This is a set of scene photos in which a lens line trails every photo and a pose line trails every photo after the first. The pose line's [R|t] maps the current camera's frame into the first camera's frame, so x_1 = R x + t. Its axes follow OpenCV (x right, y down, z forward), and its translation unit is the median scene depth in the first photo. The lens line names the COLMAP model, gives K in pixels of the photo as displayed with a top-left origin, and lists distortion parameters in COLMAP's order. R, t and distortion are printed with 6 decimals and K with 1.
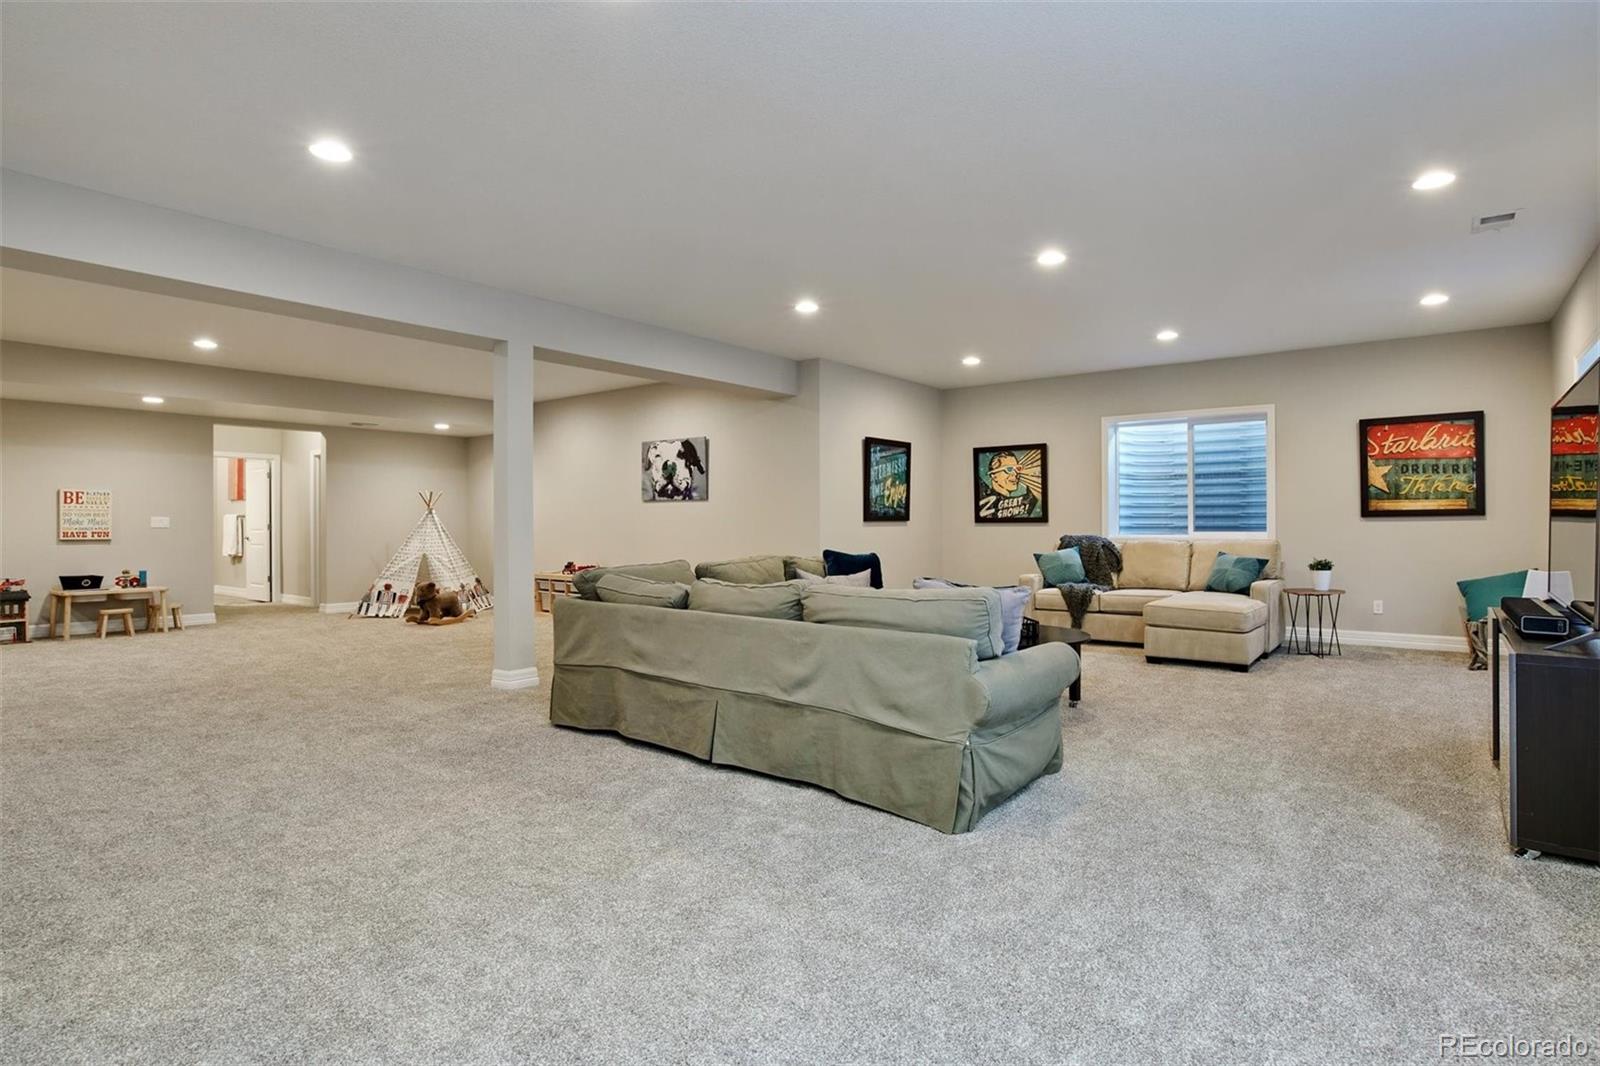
lens RADIAL K [[826.4, 0, 810.5], [0, 826.4, 524.0], [0, 0, 1]] dist [-0.047298, 0.024087]
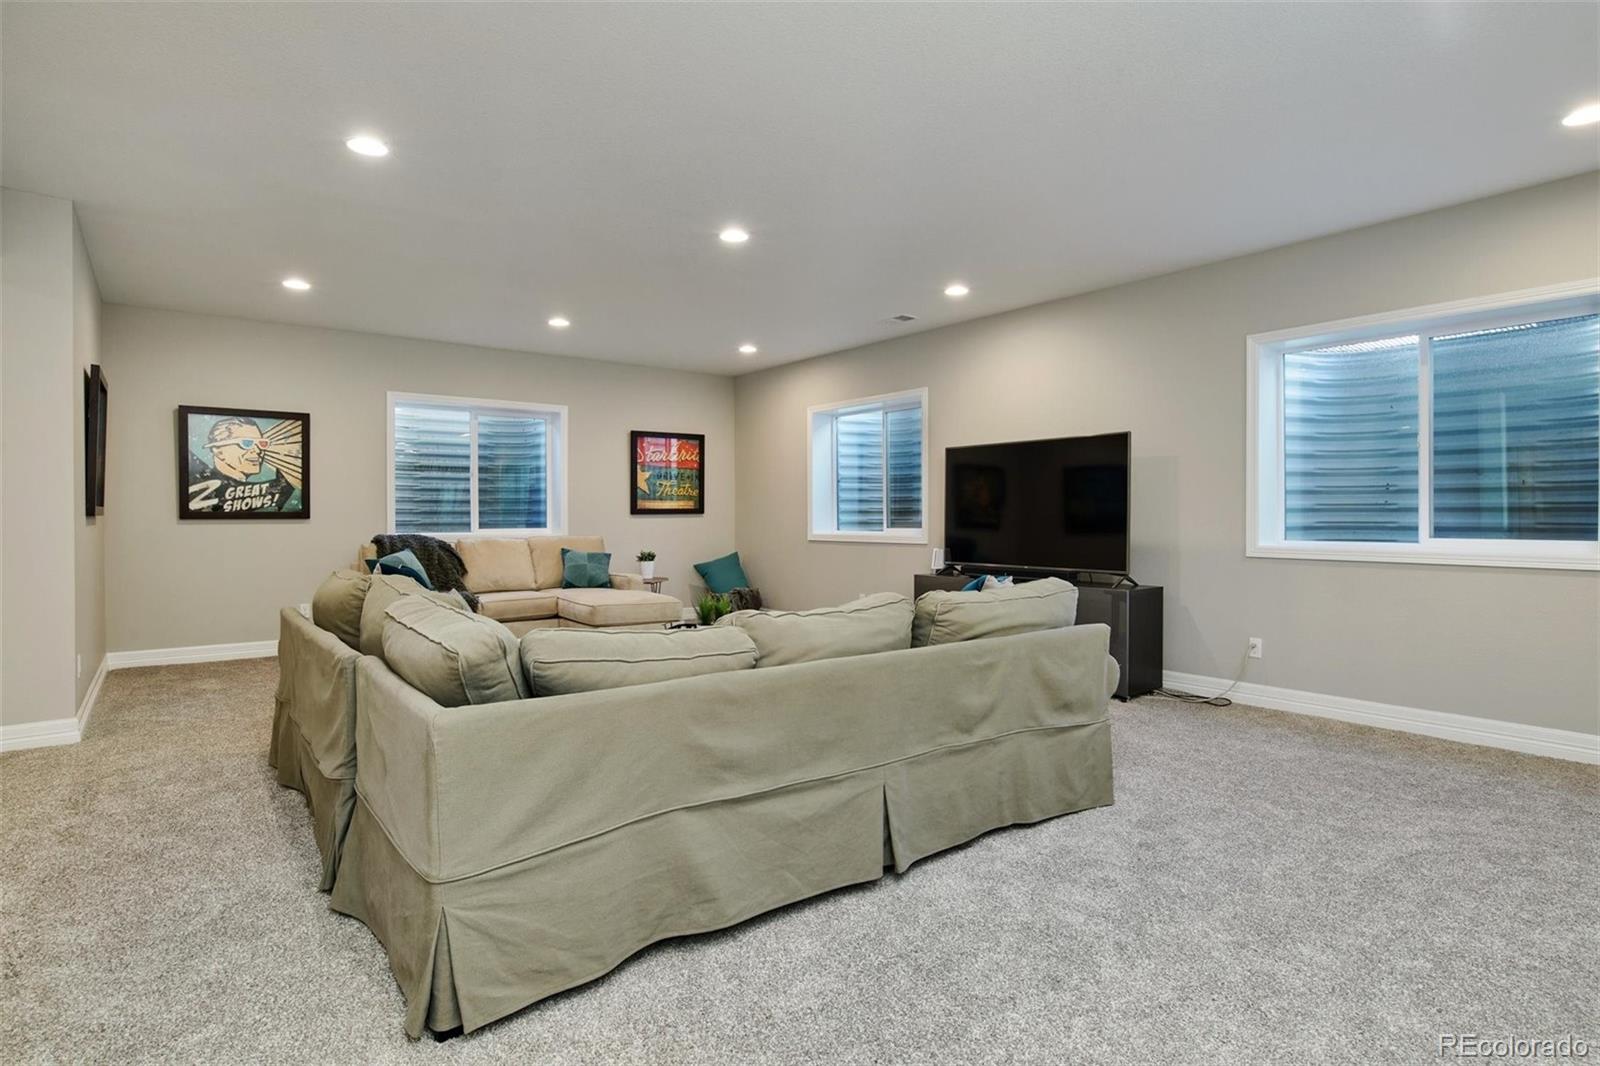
lens RADIAL K [[826.4, 0, 810.5], [0, 826.4, 524.0], [0, 0, 1]] dist [-0.047298, 0.024087]
pose [[0.242475, -0.004762, 0.970146, -0.406185], [0.000951, 0.999989, 0.004671, -0.000017], [-0.970157, -0.000210, 0.242477, 0.466434]]
